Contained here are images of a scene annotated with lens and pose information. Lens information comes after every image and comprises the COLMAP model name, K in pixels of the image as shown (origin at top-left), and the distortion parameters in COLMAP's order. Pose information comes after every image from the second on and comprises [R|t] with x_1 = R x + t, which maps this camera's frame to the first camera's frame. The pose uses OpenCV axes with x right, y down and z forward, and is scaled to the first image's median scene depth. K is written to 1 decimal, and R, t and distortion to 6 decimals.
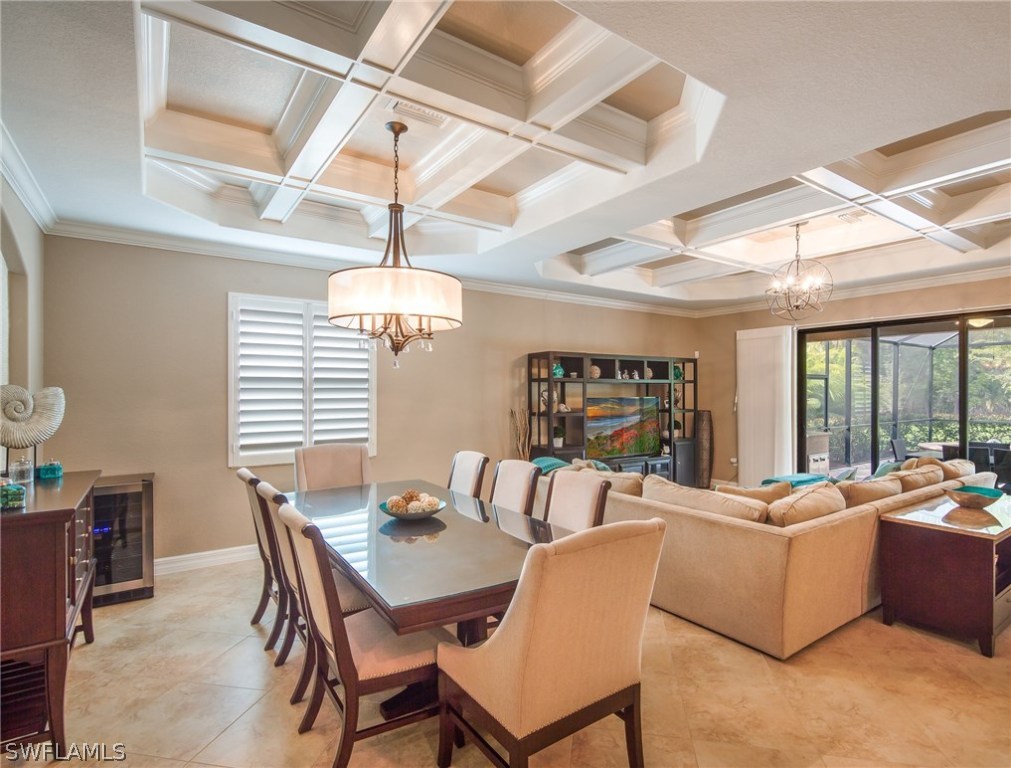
lens RADIAL K [[540.7, 0, 511.1], [0, 540.7, 390.1], [0, 0, 1]] dist [0.004822, -0.002777]
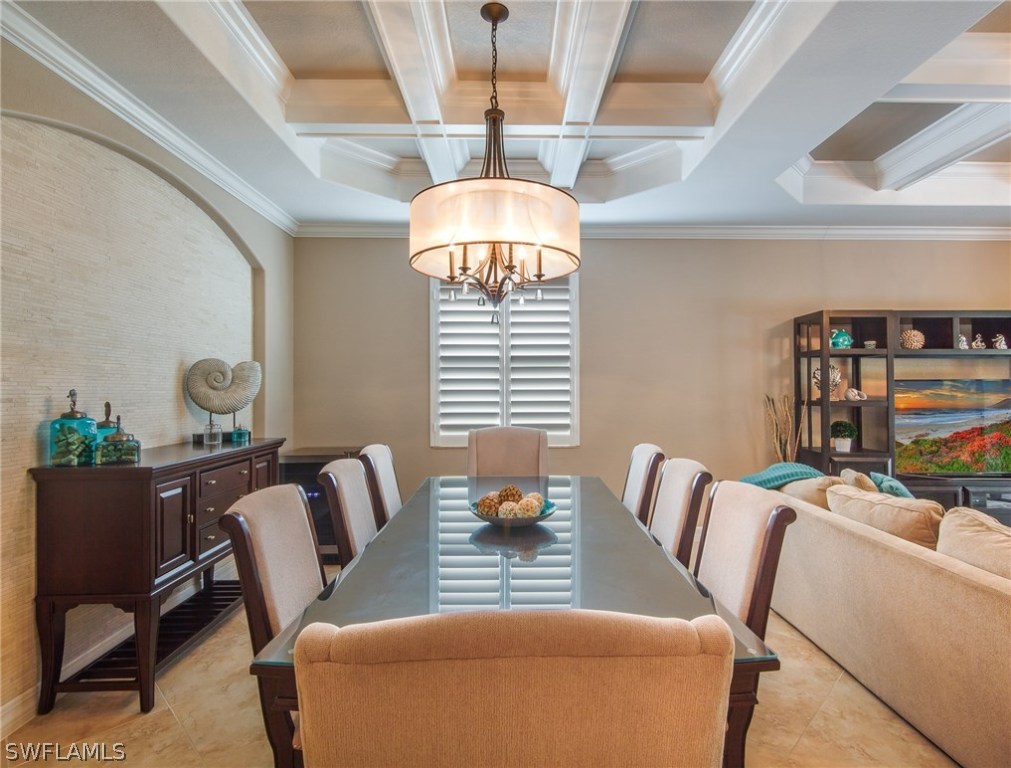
lens RADIAL K [[540.7, 0, 504.5], [0, 540.7, 379.7], [0, 0, 1]] dist [0.004822, -0.002777]
pose [[0.824779, -0.006278, -0.565420, 0.121426], [-0.002044, 0.999899, -0.014085, 0.025189], [0.565451, 0.012773, 0.824683, 0.198078]]
